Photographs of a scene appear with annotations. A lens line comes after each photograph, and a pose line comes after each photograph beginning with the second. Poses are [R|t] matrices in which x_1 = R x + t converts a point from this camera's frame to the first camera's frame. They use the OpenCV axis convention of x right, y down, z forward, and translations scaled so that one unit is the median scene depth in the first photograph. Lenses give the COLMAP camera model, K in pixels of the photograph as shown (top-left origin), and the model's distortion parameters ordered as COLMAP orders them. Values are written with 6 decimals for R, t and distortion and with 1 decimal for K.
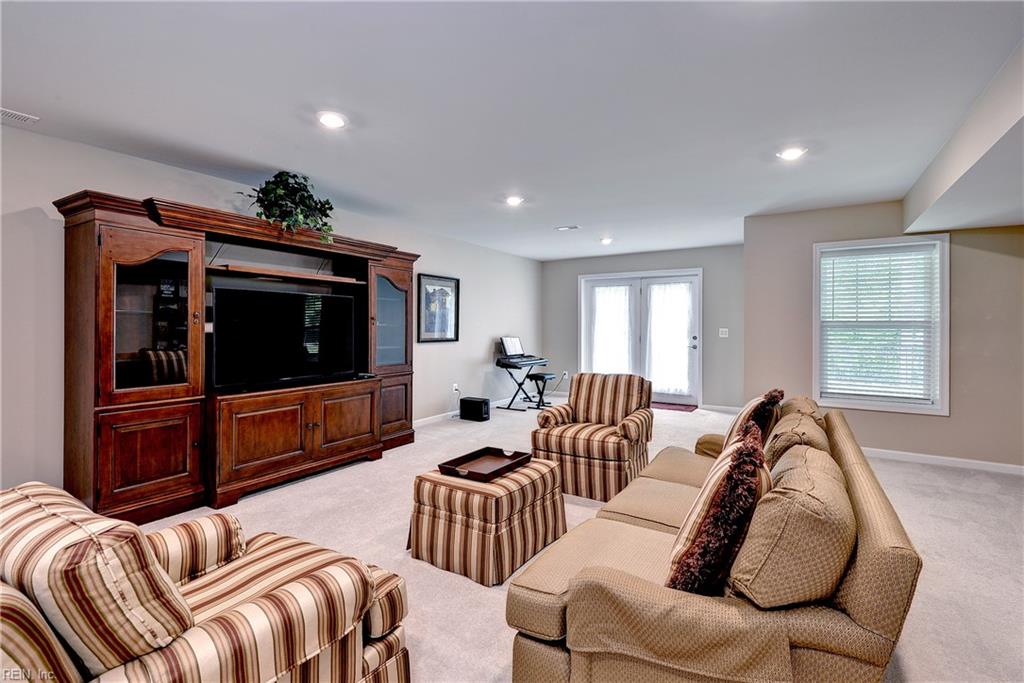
lens RADIAL K [[472.0, 0, 510.0], [0, 472.0, 323.7], [0, 0, 1]] dist [-0.001282, -0.033857]
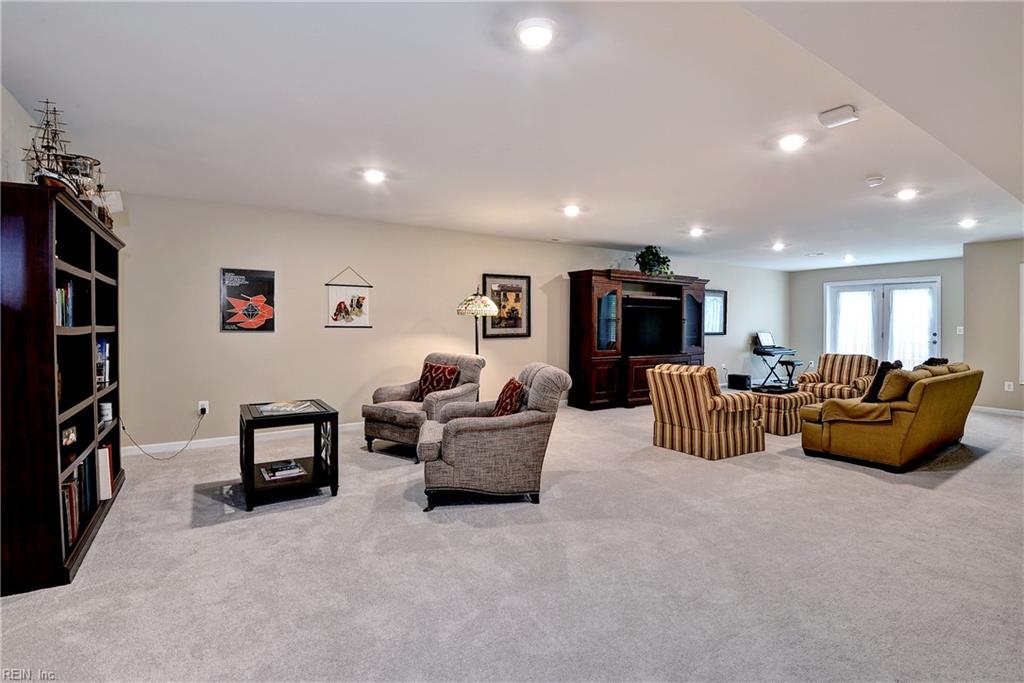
lens RADIAL K [[472.0, 0, 510.0], [0, 472.0, 323.7], [0, 0, 1]] dist [-0.001282, -0.033857]
pose [[0.903438, 0.002063, -0.428714, -0.116260], [0.000515, 0.999982, 0.005897, -0.006496], [0.428718, -0.005549, 0.903421, -0.749058]]
